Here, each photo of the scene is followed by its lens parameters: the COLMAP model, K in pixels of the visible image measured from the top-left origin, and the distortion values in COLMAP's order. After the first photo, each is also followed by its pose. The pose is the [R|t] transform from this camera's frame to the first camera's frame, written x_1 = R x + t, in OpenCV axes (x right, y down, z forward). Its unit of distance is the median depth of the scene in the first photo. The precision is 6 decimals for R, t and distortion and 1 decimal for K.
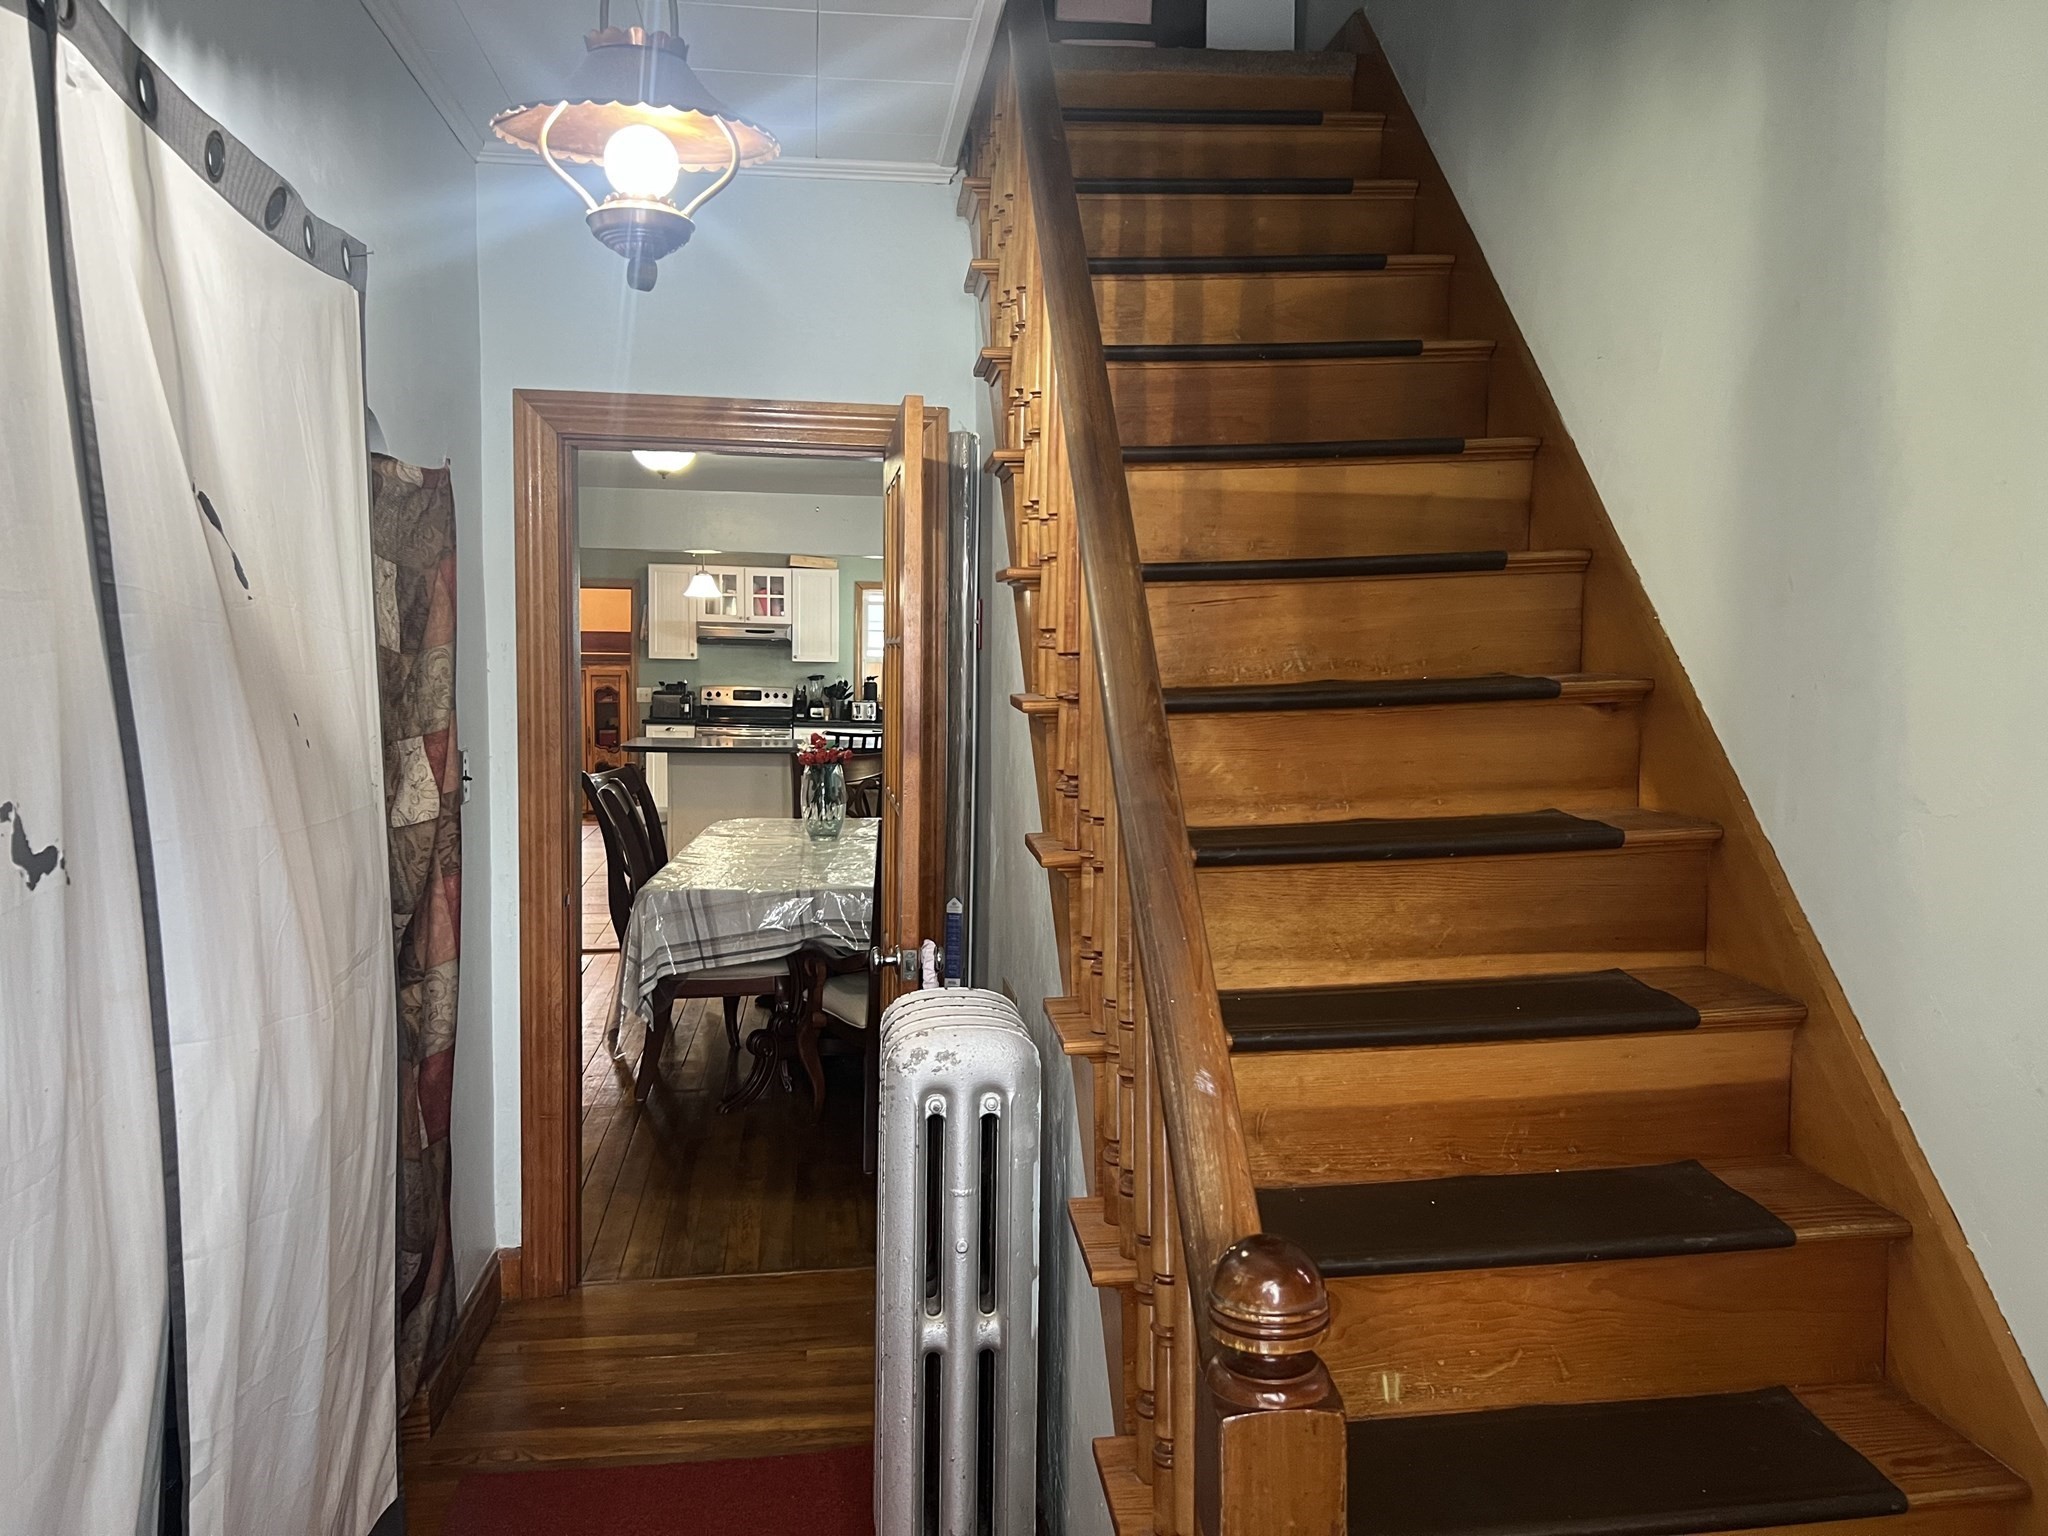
lens RADIAL K [[1519.0, 0, 1024.0], [0, 1519.0, 768.0], [0, 0, 1]] dist [0.074916, -0.105608]
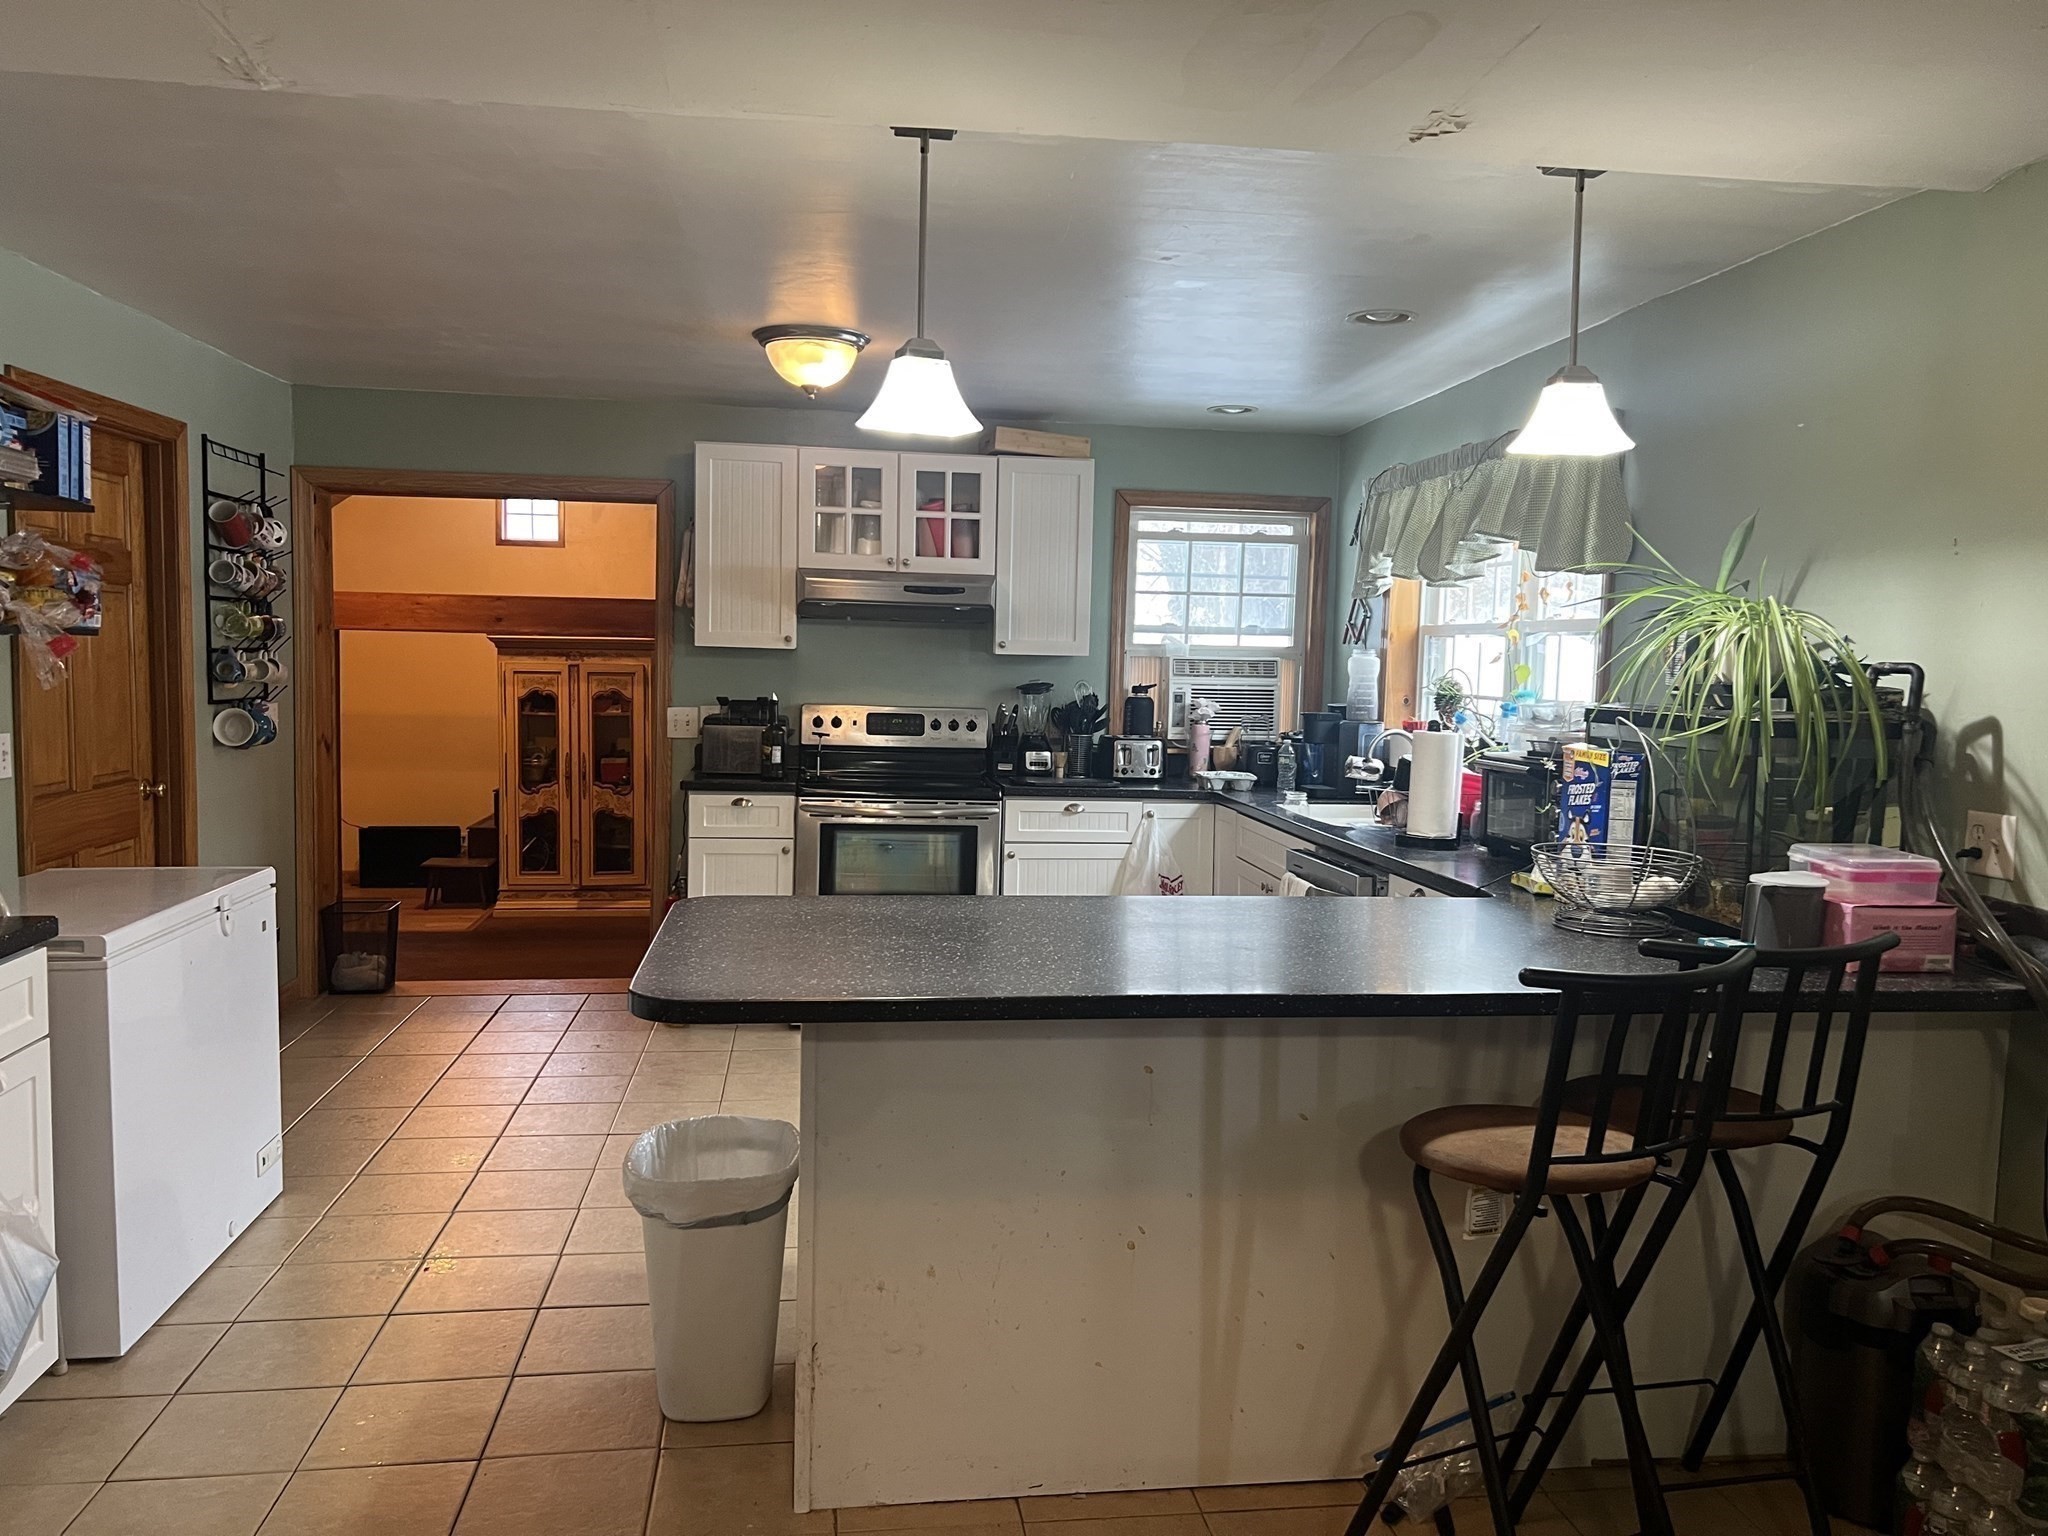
lens RADIAL K [[1519.0, 0, 1024.0], [0, 1519.0, 768.0], [0, 0, 1]] dist [0.074916, -0.105608]
pose [[0.999947, 0.006391, -0.008047, -0.137644], [-0.006342, 0.999961, 0.006150, -0.037179], [0.008086, -0.006098, 0.999949, 0.520700]]
